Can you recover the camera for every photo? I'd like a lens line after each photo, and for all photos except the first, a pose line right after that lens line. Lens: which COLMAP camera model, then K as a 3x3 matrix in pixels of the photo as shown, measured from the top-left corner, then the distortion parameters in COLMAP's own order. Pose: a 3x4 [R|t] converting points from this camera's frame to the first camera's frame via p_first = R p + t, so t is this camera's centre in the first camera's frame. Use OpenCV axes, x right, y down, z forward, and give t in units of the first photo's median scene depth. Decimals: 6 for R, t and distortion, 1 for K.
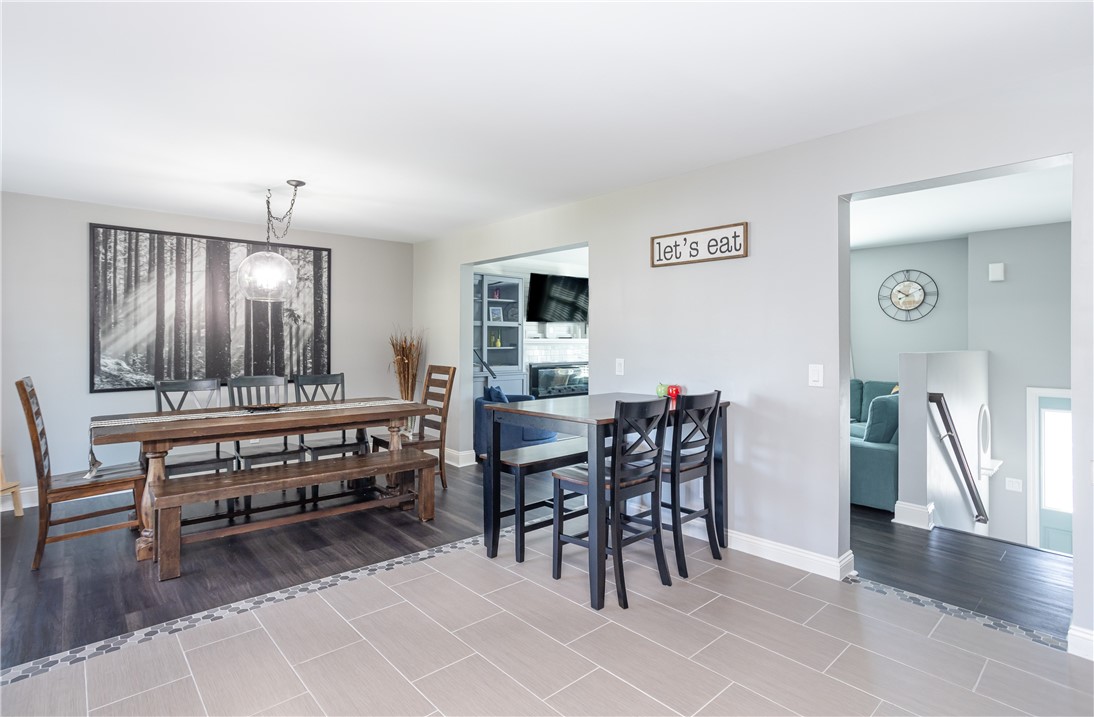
lens RADIAL K [[532.4, 0, 518.1], [0, 532.4, 341.3], [0, 0, 1]] dist [-0.027490, 0.001252]
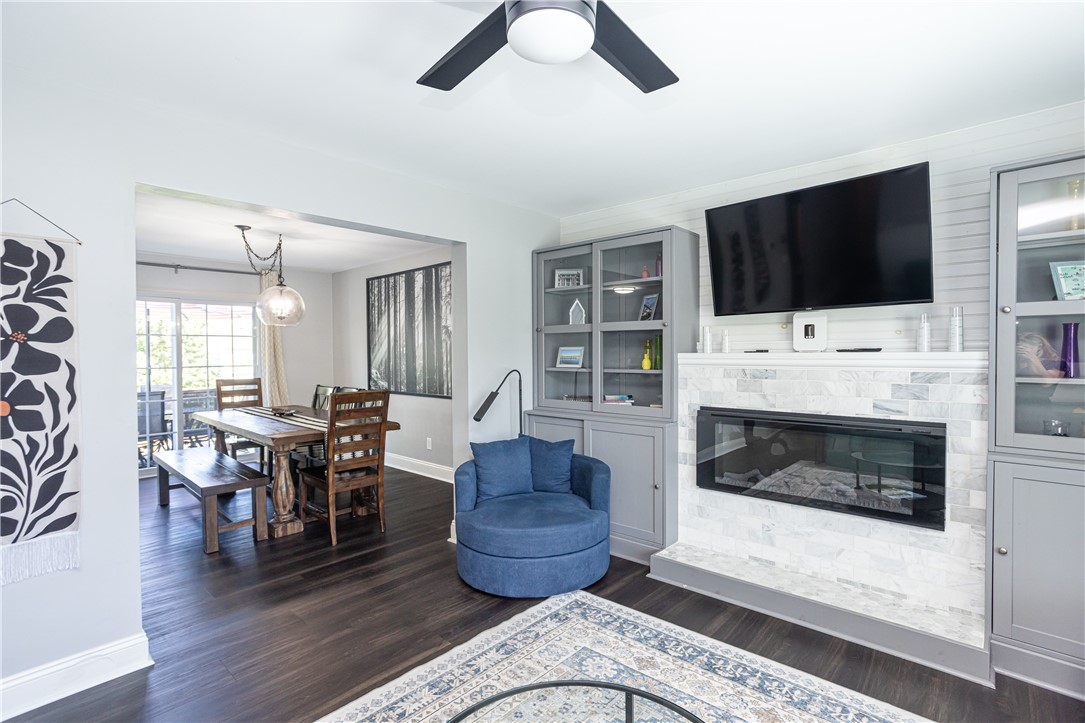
lens RADIAL K [[517.1, 0, 549.1], [0, 517.1, 361.3], [0, 0, 1]] dist [-0.012473, 0.005054]
pose [[0.143460, 0.015518, -0.989534, 0.673820], [0.007728, 0.999829, 0.016800, -0.009528], [0.989626, -0.010057, 0.143316, 1.218417]]
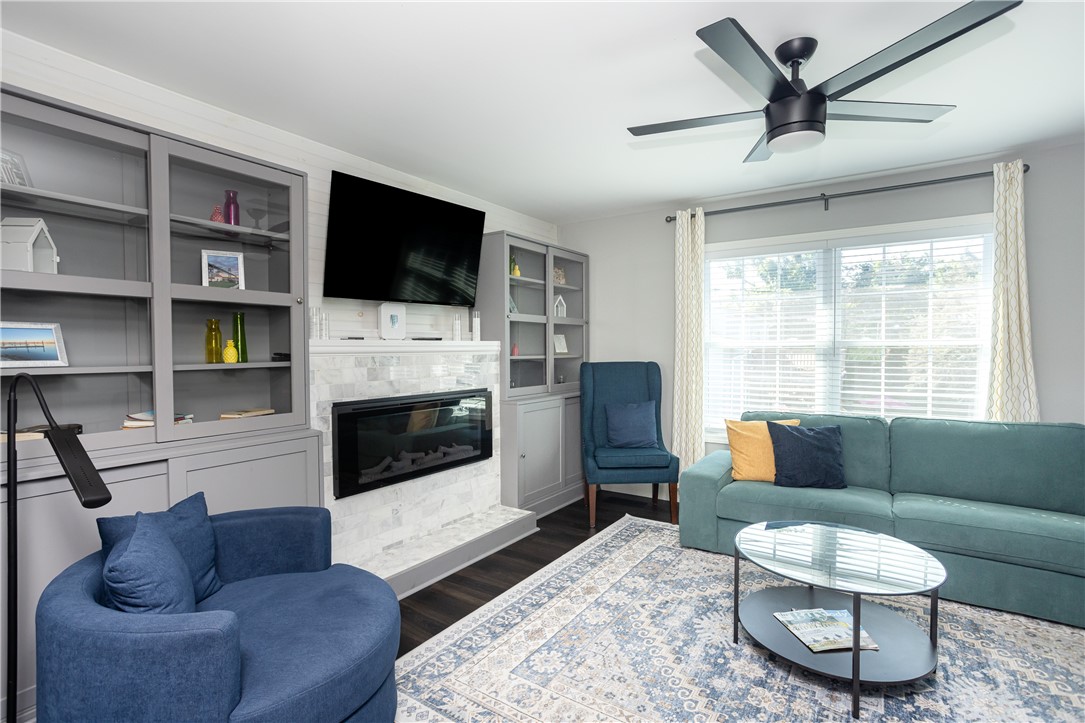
lens RADIAL K [[532.1, 0, 537.0], [0, 532.1, 359.9], [0, 0, 1]] dist [-0.001864, 0.002911]
pose [[0.964002, -0.013666, 0.265543, 0.095244], [0.007664, 0.999691, 0.023627, 0.002801], [-0.265784, -0.020742, 0.963809, 0.889701]]
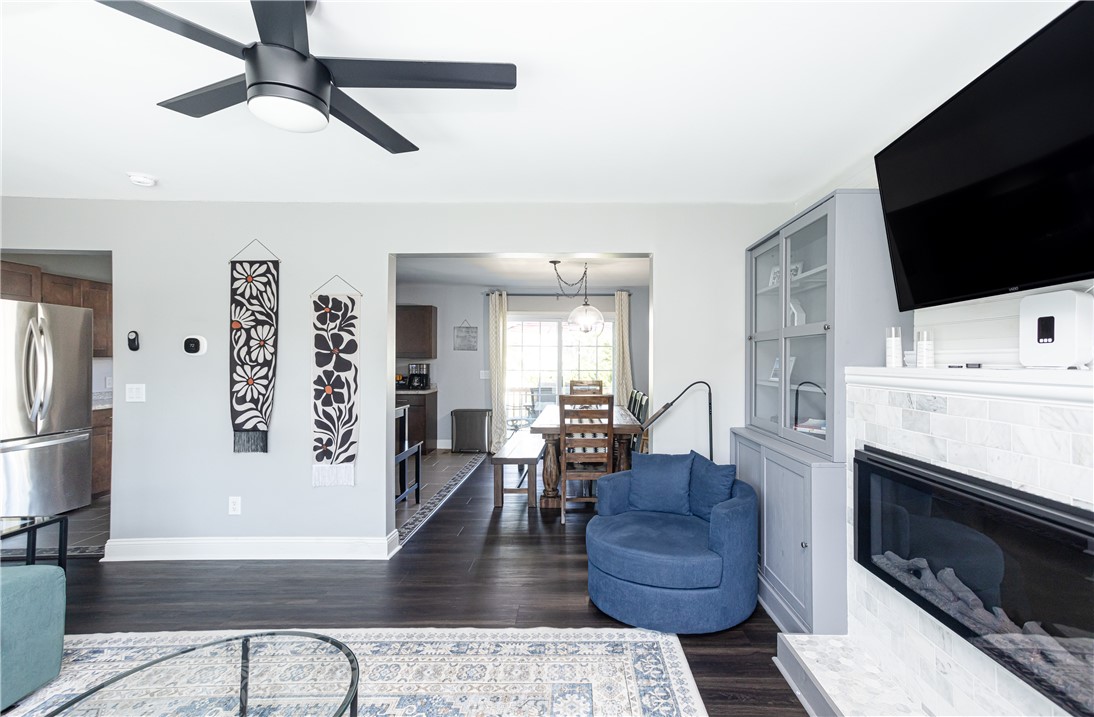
lens RADIAL K [[509.2, 0, 577.2], [0, 509.2, 357.9], [0, 0, 1]] dist [0.023738, 0.002565]
pose [[-0.637034, -0.006364, -0.770810, 0.552492], [-0.003145, 0.999979, -0.005656, -0.012190], [0.770829, -0.001179, -0.637040, 1.604675]]
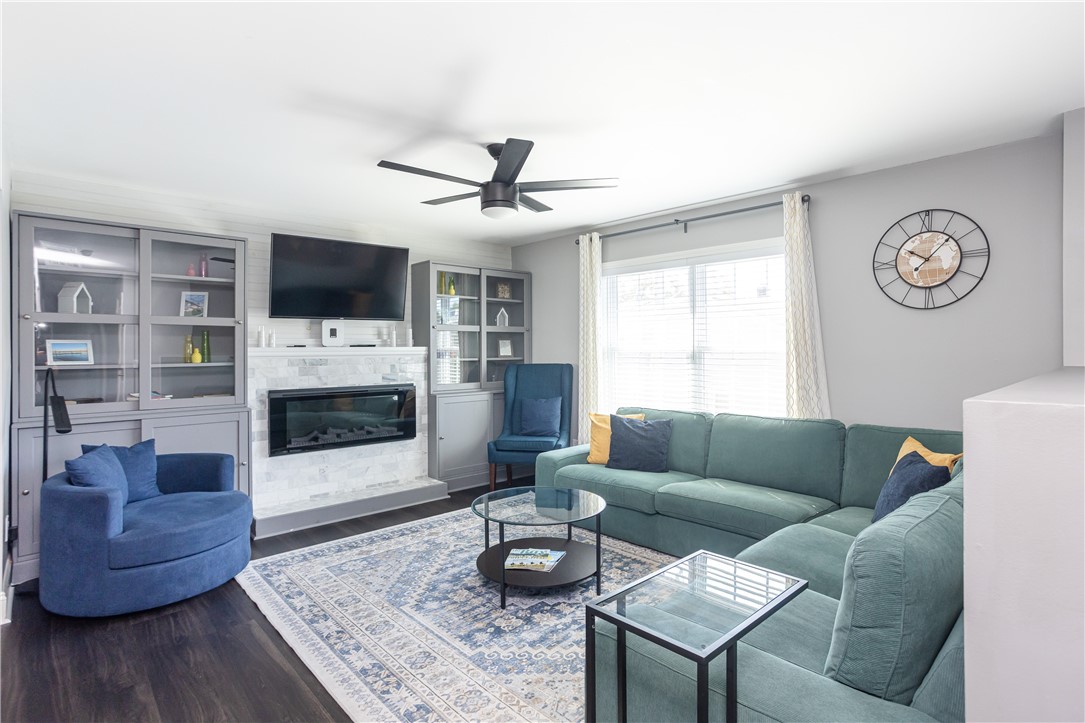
lens RADIAL K [[557.2, 0, 540.9], [0, 557.2, 345.8], [0, 0, 1]] dist [-0.004533, -0.000176]
pose [[0.999394, -0.007444, 0.034014, 0.441296], [0.007562, 0.999966, -0.003341, -0.003597], [-0.033988, 0.003596, 0.999416, 0.600767]]
